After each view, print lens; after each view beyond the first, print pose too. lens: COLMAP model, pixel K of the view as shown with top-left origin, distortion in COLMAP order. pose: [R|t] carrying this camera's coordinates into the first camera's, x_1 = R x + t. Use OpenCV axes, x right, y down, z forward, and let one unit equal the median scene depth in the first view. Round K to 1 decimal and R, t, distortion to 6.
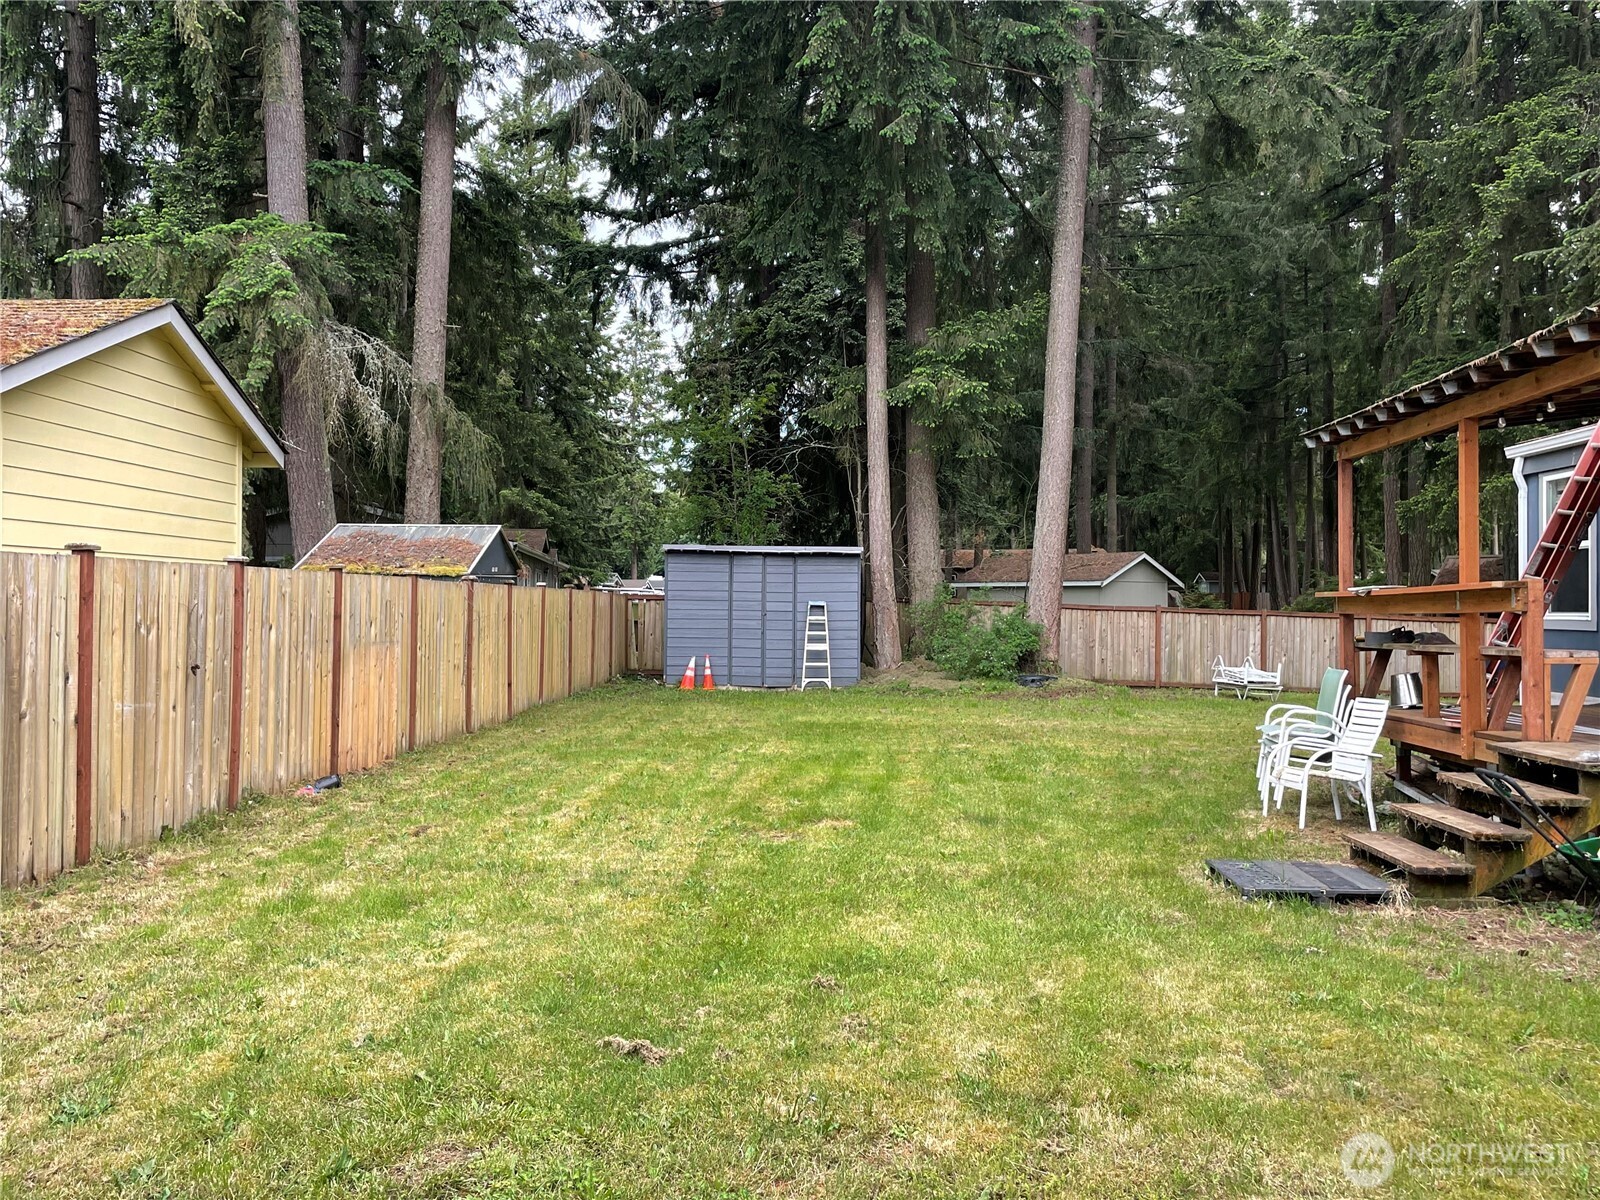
lens RADIAL K [[1387.2, 0, 795.9], [0, 1387.2, 602.7], [0, 0, 1]] dist [0.016304, -0.013539]
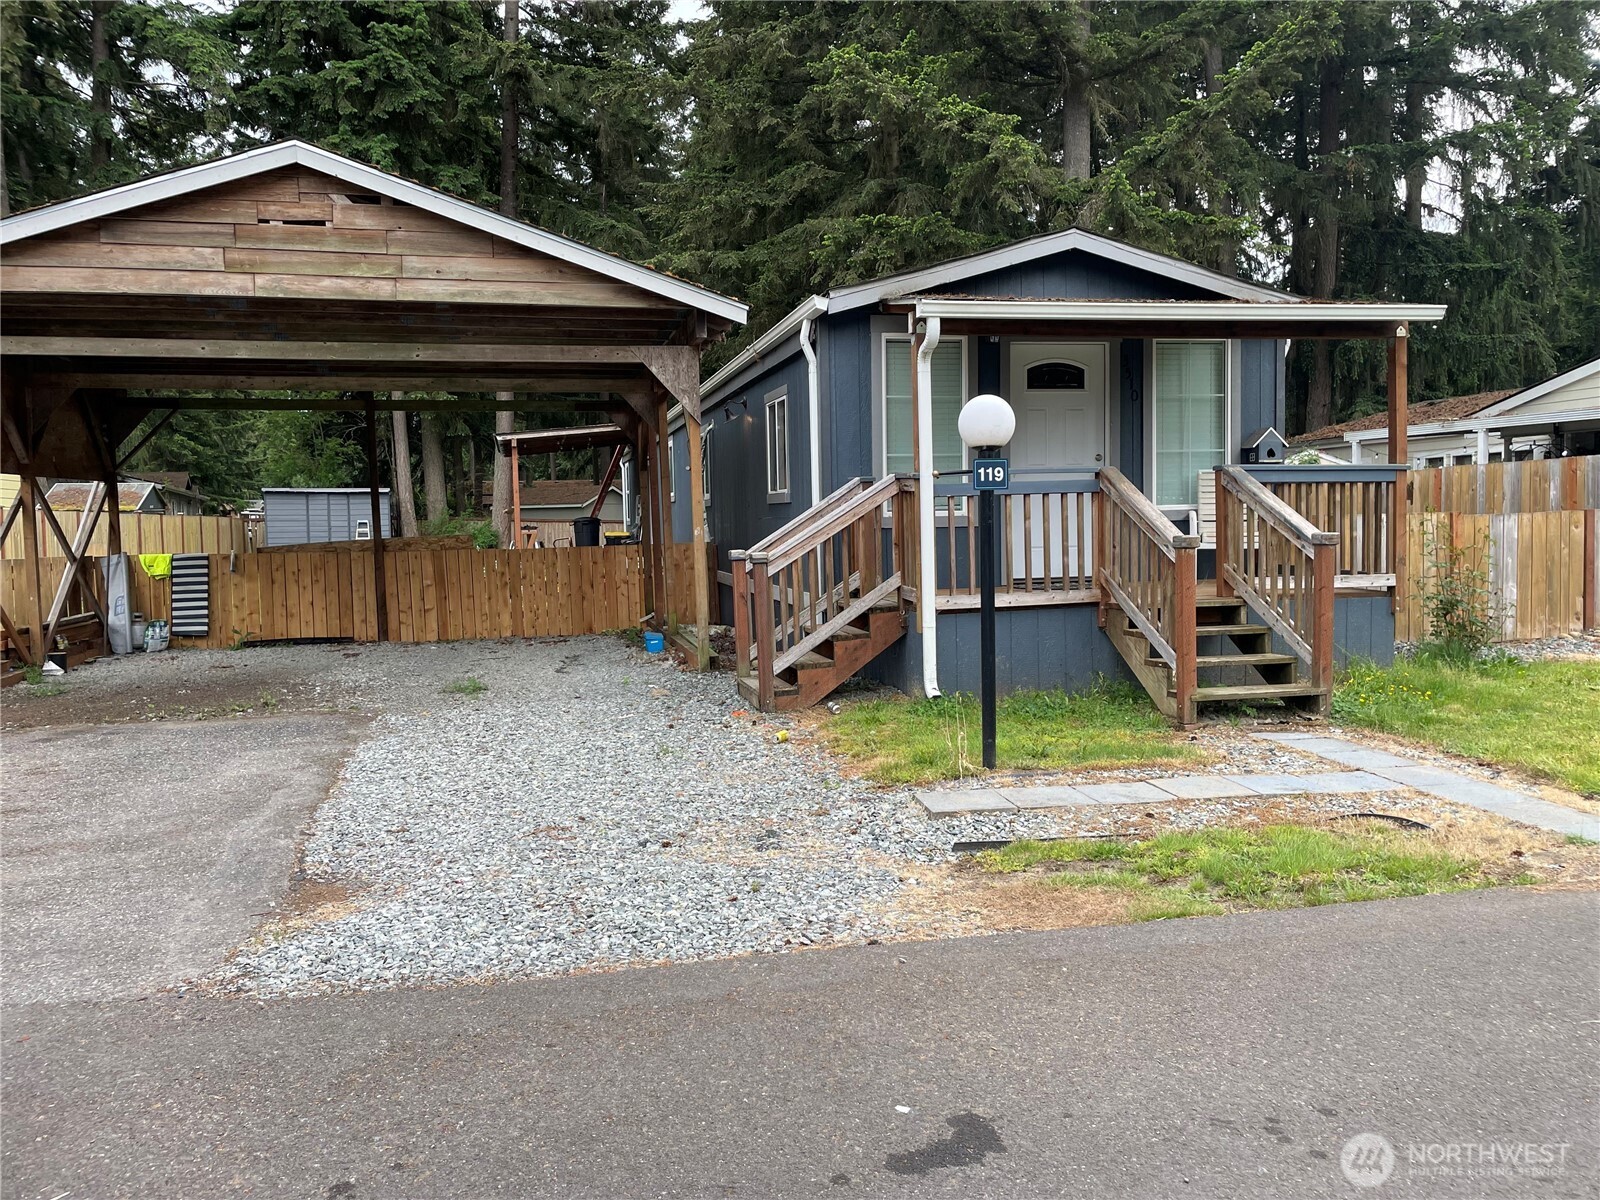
lens RADIAL K [[1197.7, 0, 803.9], [0, 1197.7, 595.3], [0, 0, 1]] dist [0.049855, -0.040185]
pose [[0.959685, -0.039274, 0.278320, 0.119961], [0.021548, 0.997556, 0.066467, 0.004201], [-0.280250, -0.057790, 0.958186, -0.583887]]
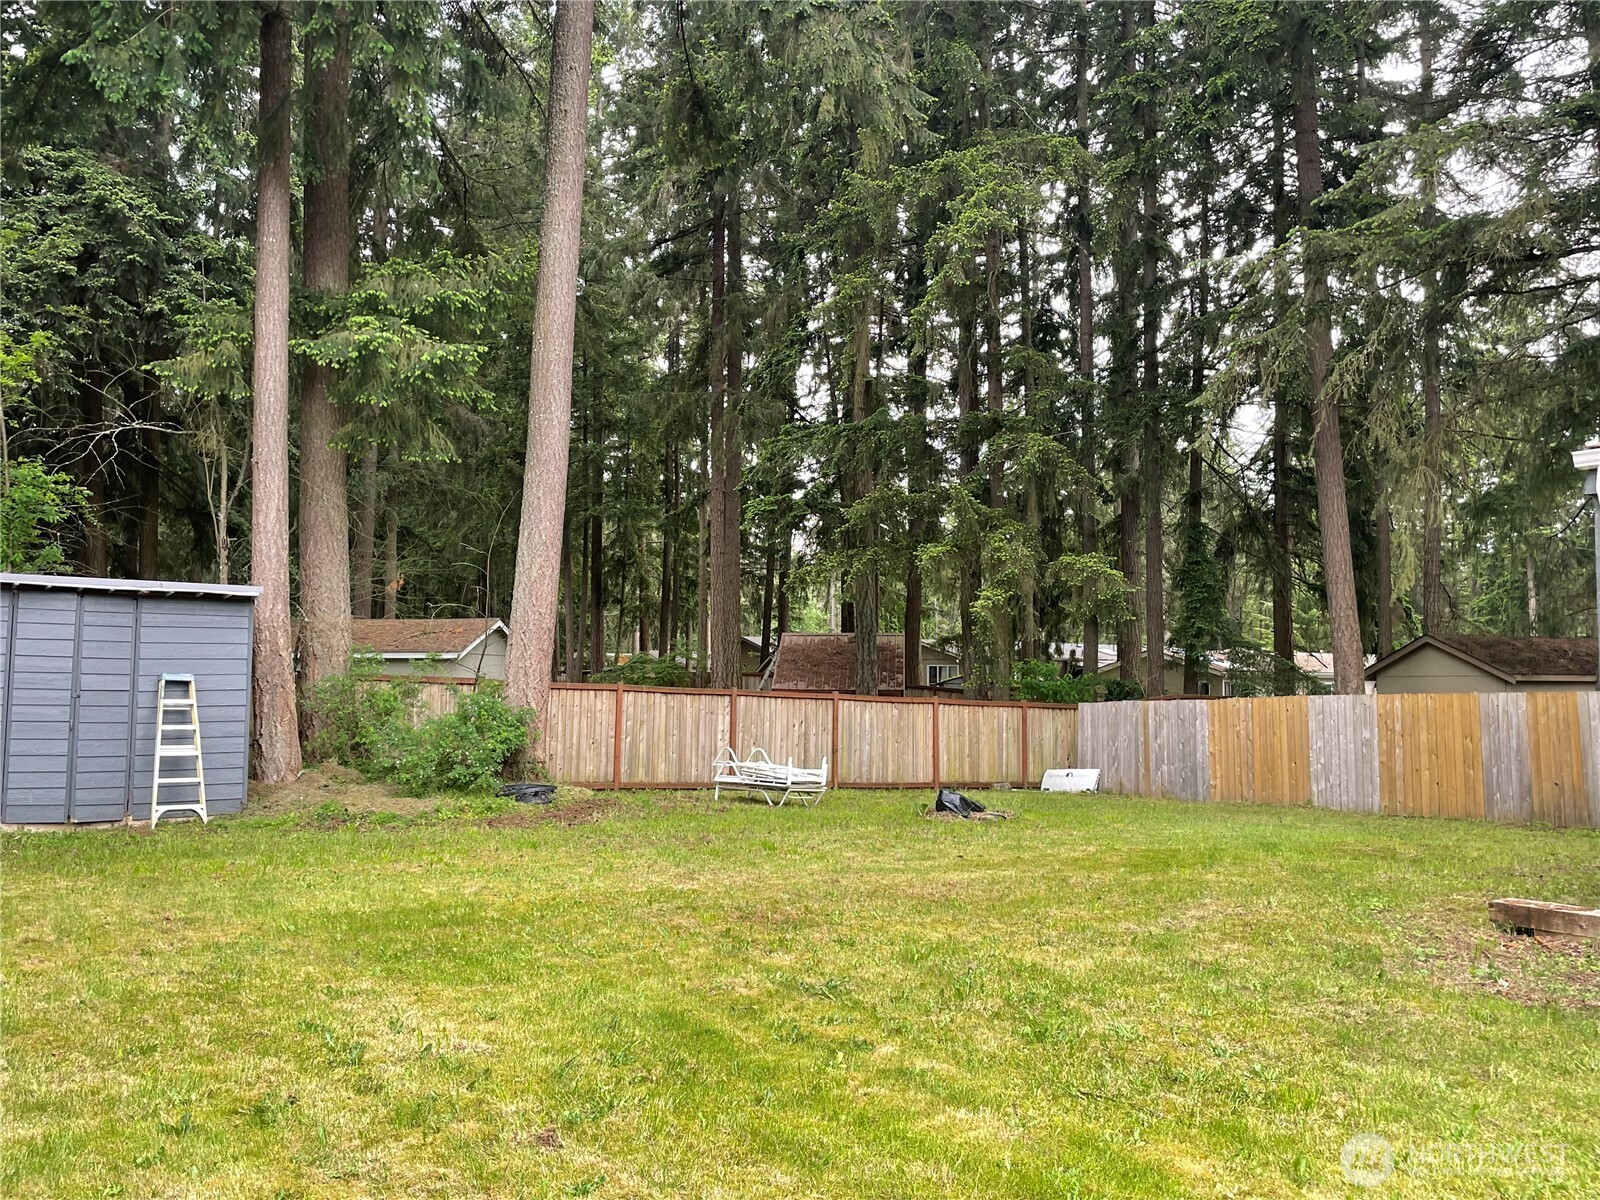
lens RADIAL K [[1387.2, 0, 799.0], [0, 1387.2, 585.4], [0, 0, 1]] dist [0.016304, -0.013539]
pose [[0.828075, 0.041465, 0.559081, -0.099182], [-0.002485, 0.997523, -0.070303, 0.002459], [-0.560611, 0.056827, 0.826127, 0.349540]]
